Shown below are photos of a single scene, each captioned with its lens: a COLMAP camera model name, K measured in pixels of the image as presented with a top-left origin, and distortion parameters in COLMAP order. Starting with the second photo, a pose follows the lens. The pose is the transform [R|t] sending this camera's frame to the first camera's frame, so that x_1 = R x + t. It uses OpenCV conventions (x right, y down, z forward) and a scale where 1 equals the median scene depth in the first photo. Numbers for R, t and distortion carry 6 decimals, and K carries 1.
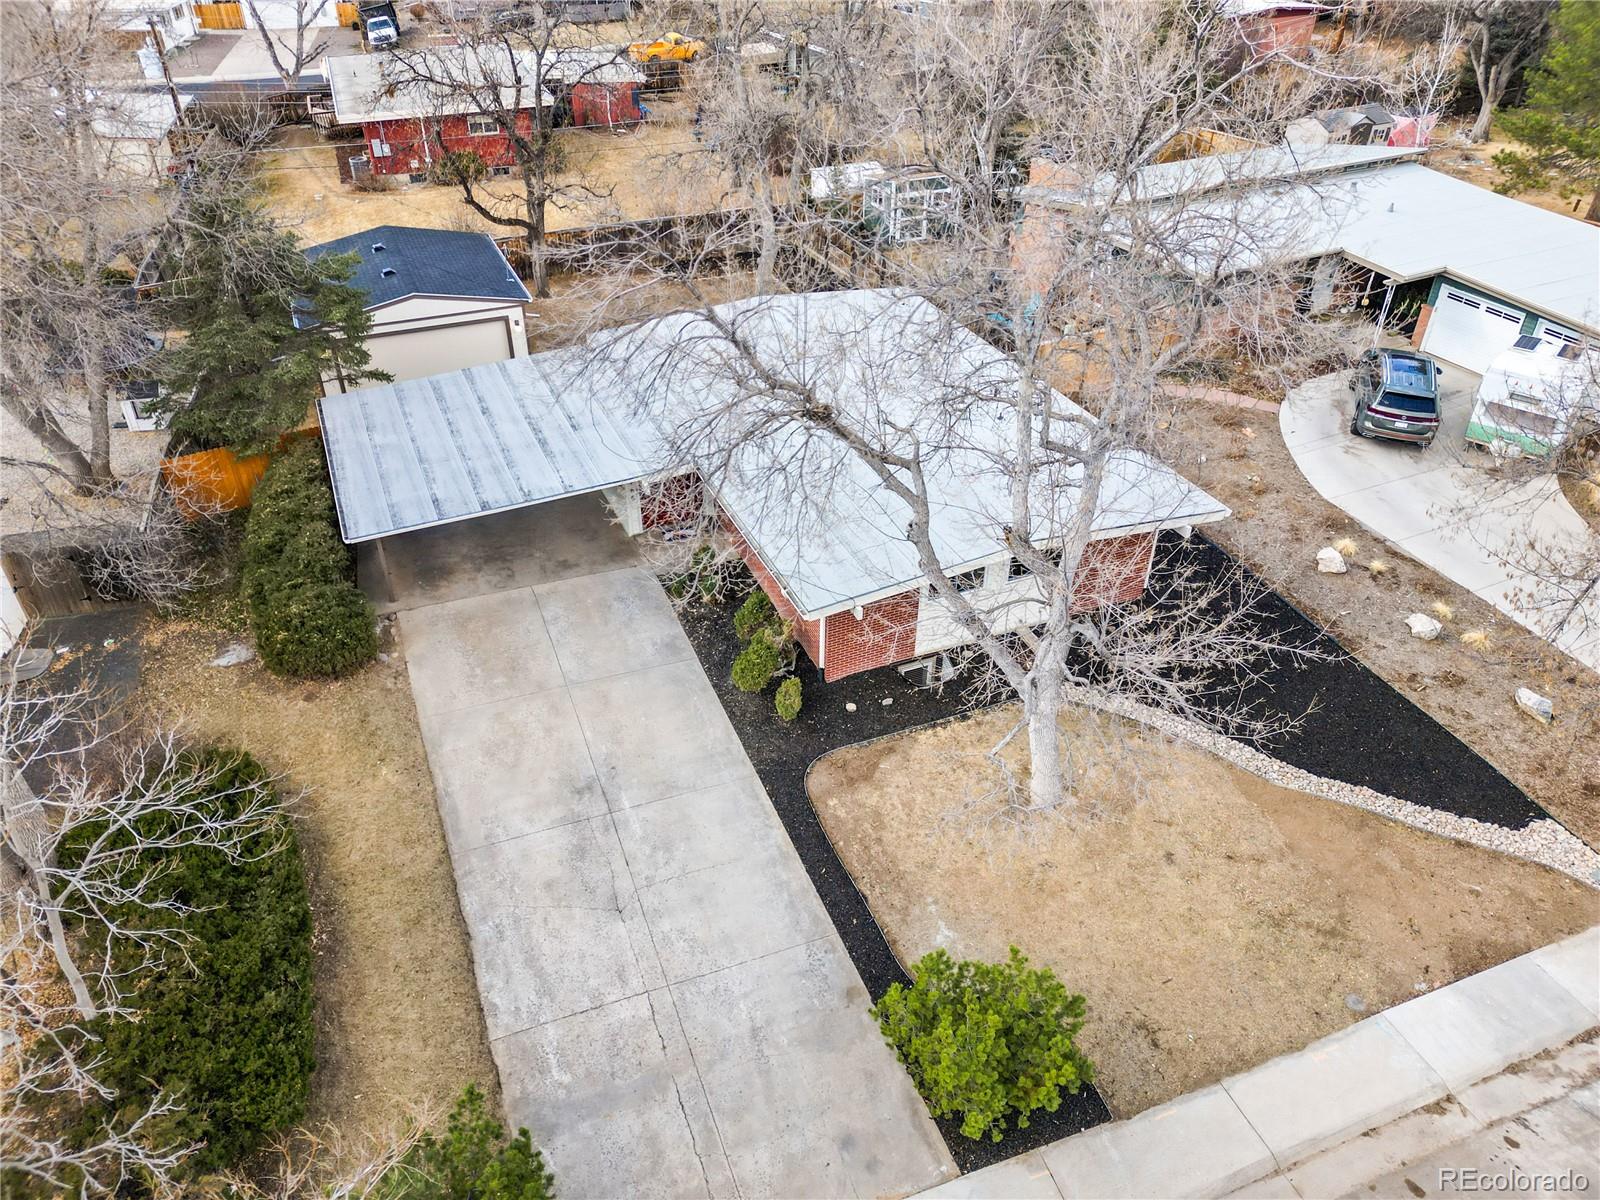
lens RADIAL K [[1112.4, 0, 800.0], [0, 1112.4, 600.0], [0, 0, 1]] dist [0.030043, -0.001394]
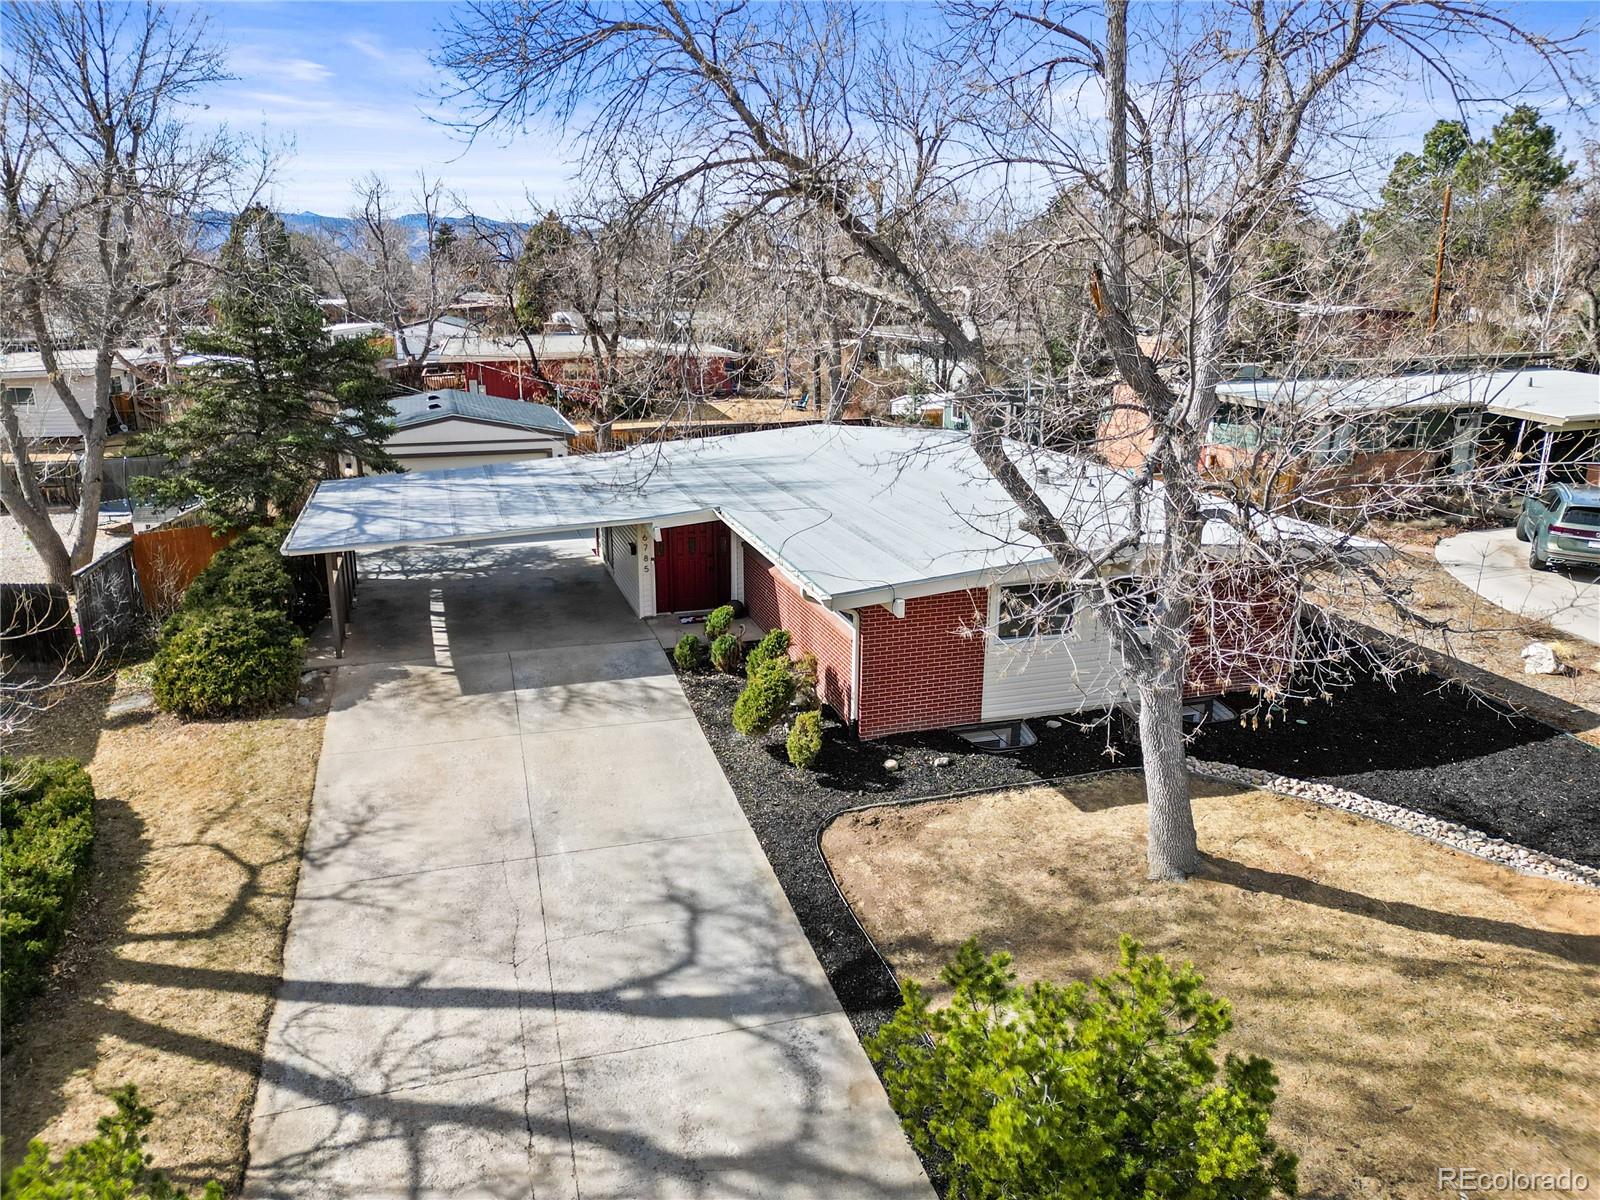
lens RADIAL K [[1112.4, 0, 800.0], [0, 1112.4, 600.0], [0, 0, 1]] dist [0.030043, -0.001394]
pose [[0.995702, 0.023494, -0.089581, 0.048527], [-0.050735, 0.947599, -0.315408, 0.223177], [0.077477, 0.318598, 0.944718, 0.263836]]
